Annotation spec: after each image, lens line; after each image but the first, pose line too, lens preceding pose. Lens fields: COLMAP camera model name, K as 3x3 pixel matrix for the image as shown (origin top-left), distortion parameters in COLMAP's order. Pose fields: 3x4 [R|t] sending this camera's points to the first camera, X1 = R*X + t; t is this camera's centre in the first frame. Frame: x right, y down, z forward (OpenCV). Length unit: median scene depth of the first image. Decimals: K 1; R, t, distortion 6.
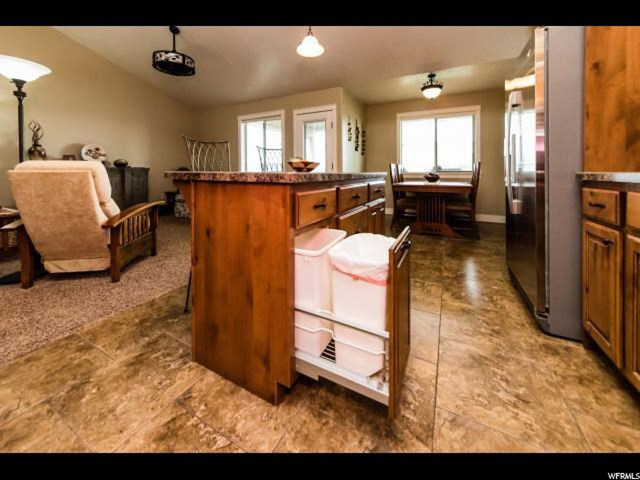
lens RADIAL K [[237.2, 0, 330.0], [0, 237.2, 175.9], [0, 0, 1]] dist [-0.000584, 0.002258]
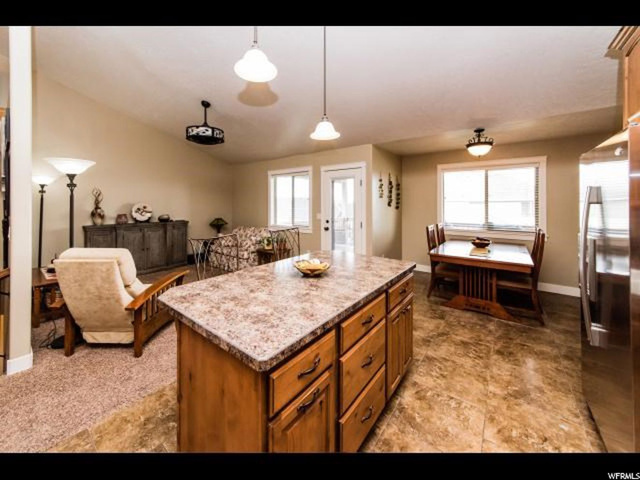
lens RADIAL K [[241.1, 0, 320.2], [0, 241.1, 202.6], [0, 0, 1]] dist [-0.000102, -0.000007]
pose [[0.980803, 0.024491, -0.193458, 0.045447], [-0.030033, 0.999217, -0.025766, -0.134425], [0.192675, 0.031081, 0.980770, 0.051848]]
